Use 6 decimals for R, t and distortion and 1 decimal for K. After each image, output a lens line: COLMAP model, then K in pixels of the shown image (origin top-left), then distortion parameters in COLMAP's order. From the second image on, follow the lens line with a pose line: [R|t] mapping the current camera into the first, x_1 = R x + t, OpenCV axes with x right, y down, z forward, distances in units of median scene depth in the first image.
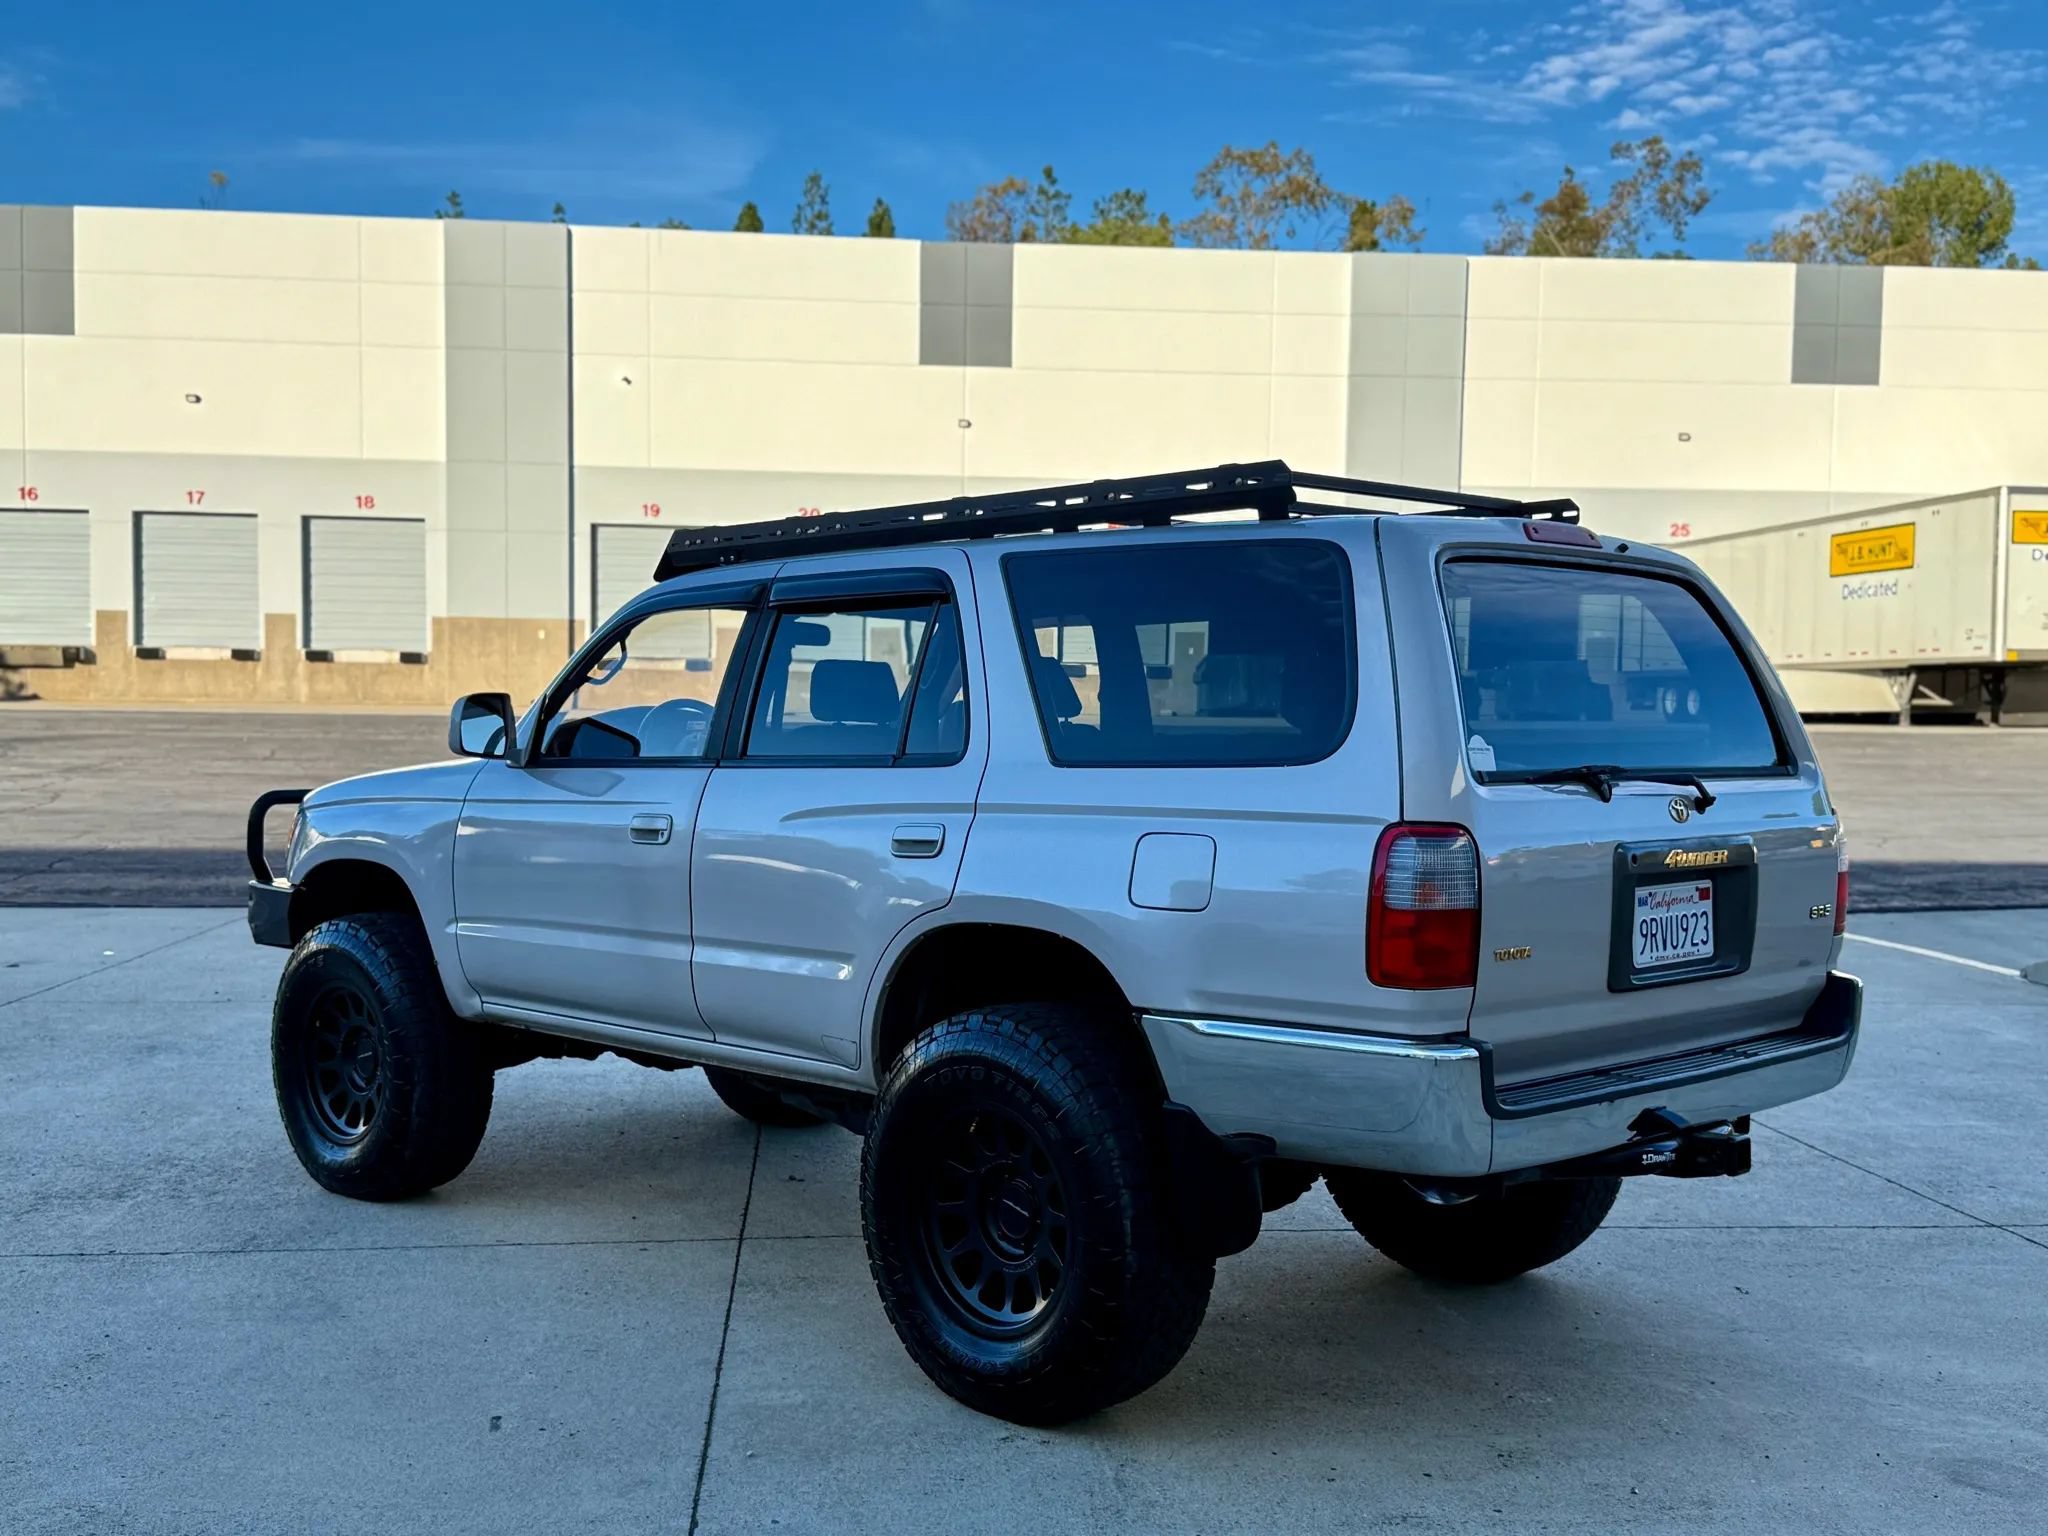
lens RADIAL K [[2151.6, 0, 1024.0], [0, 2151.6, 768.0], [0, 0, 1]] dist [0.191165, -0.398252]
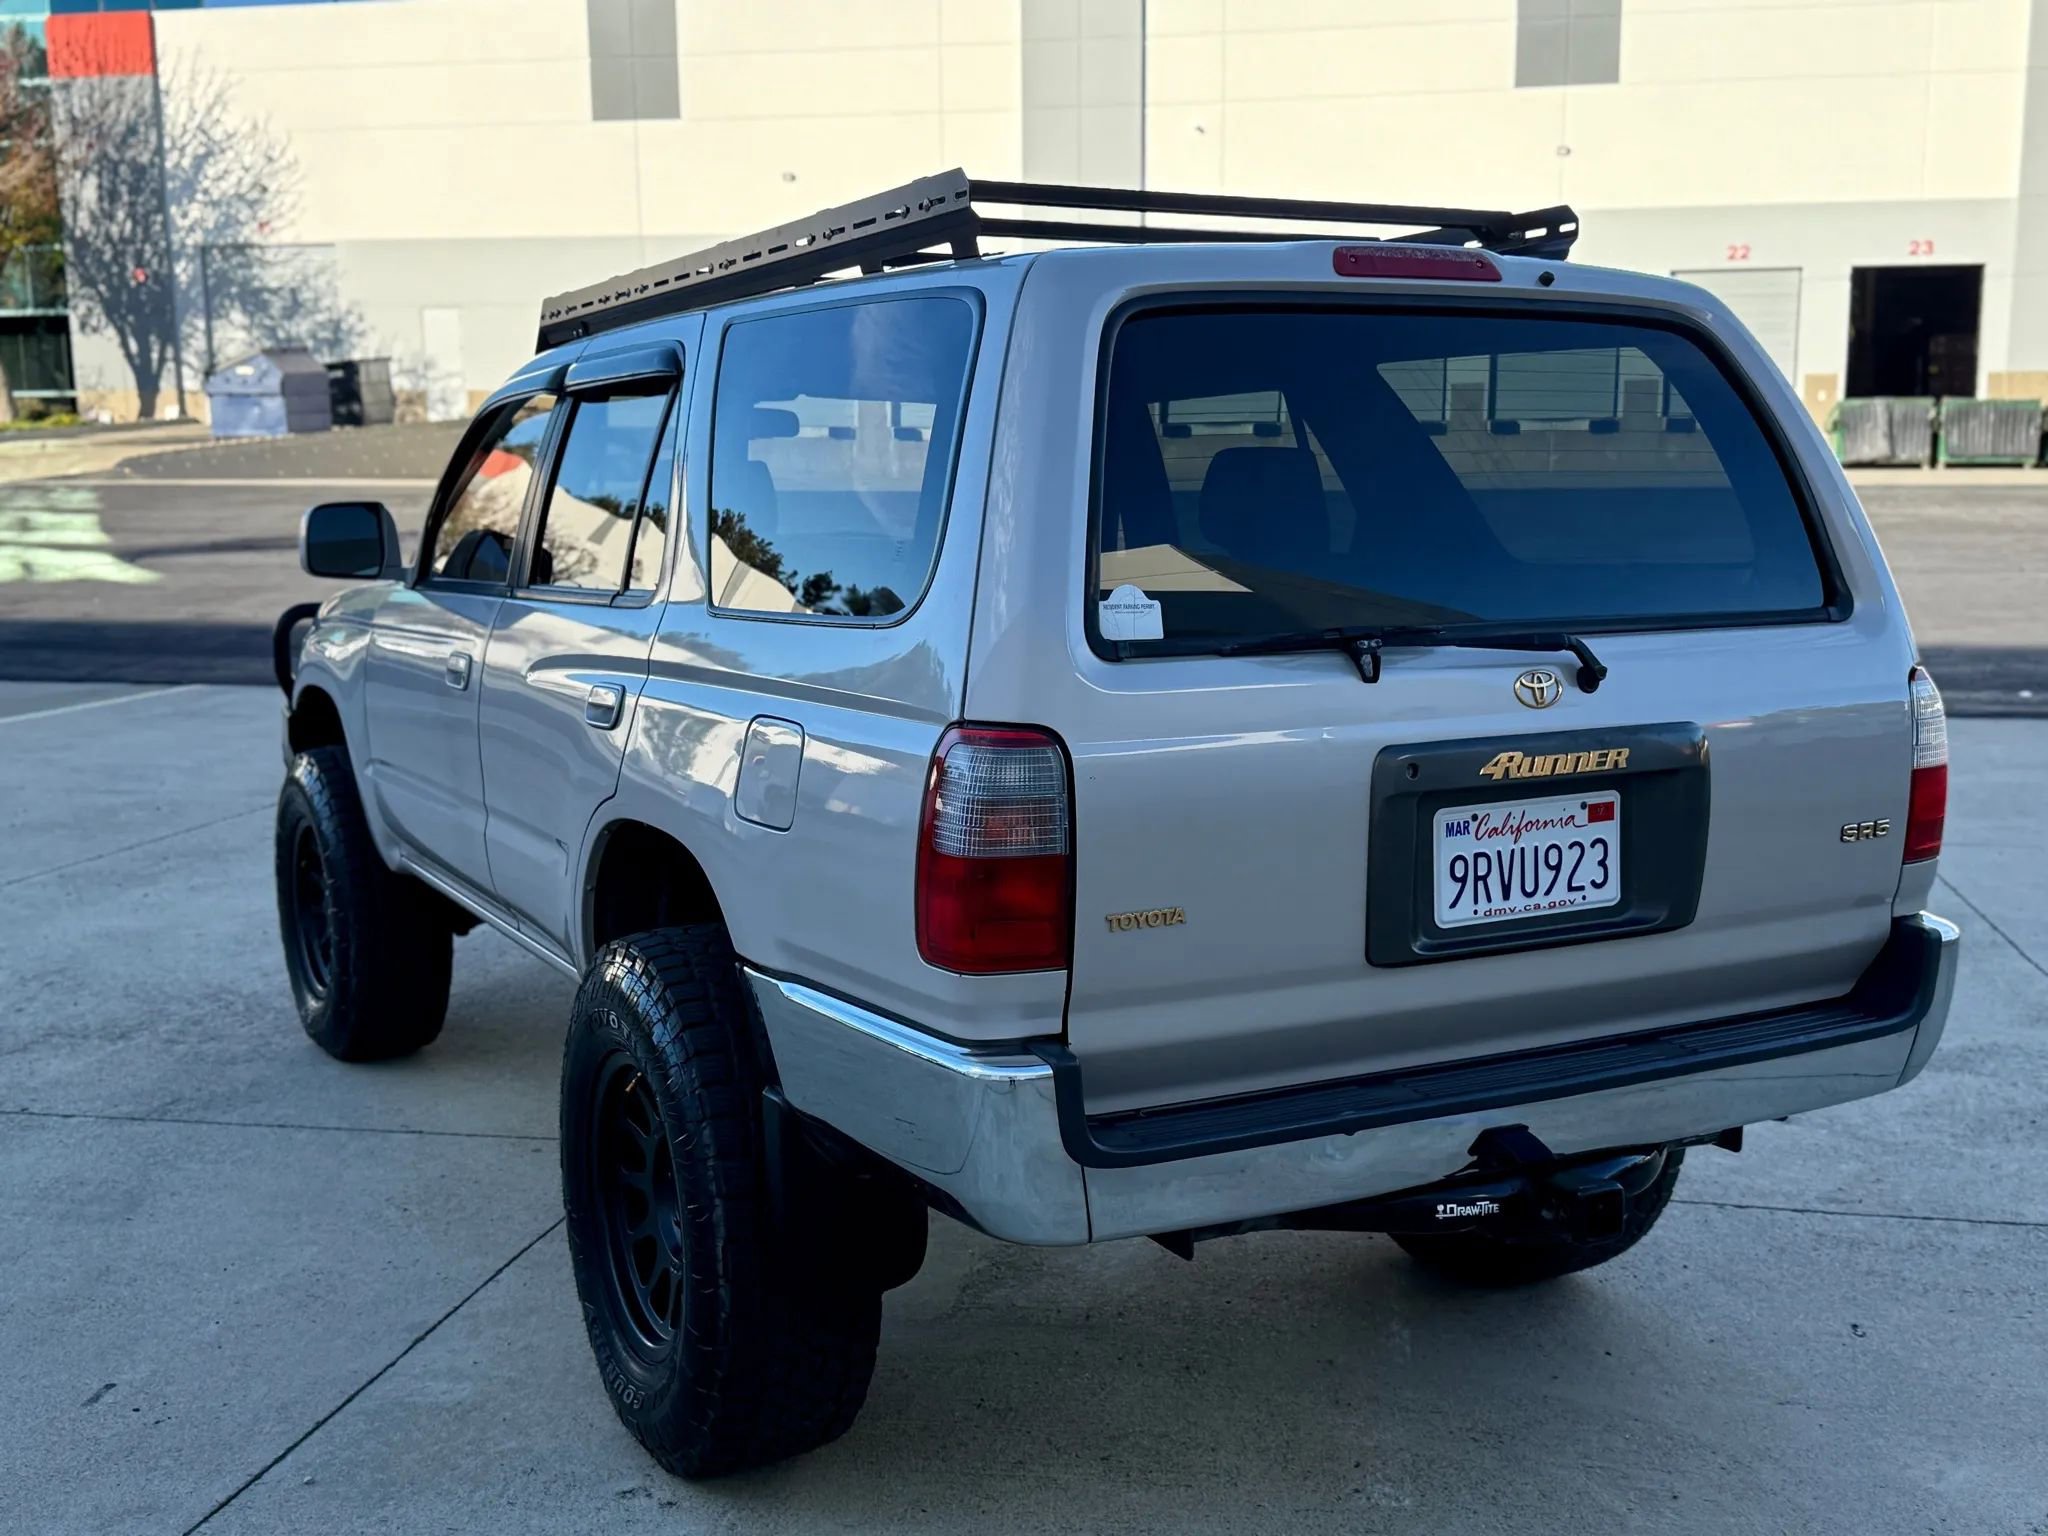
lens RADIAL K [[2151.6, 0, 1024.0], [0, 2151.6, 768.0], [0, 0, 1]] dist [0.191165, -0.398252]
pose [[0.956904, 0.024043, -0.289408, 0.338491], [0.007708, 0.994113, 0.108074, -0.028201], [0.290303, -0.105647, 0.951085, 0.330031]]
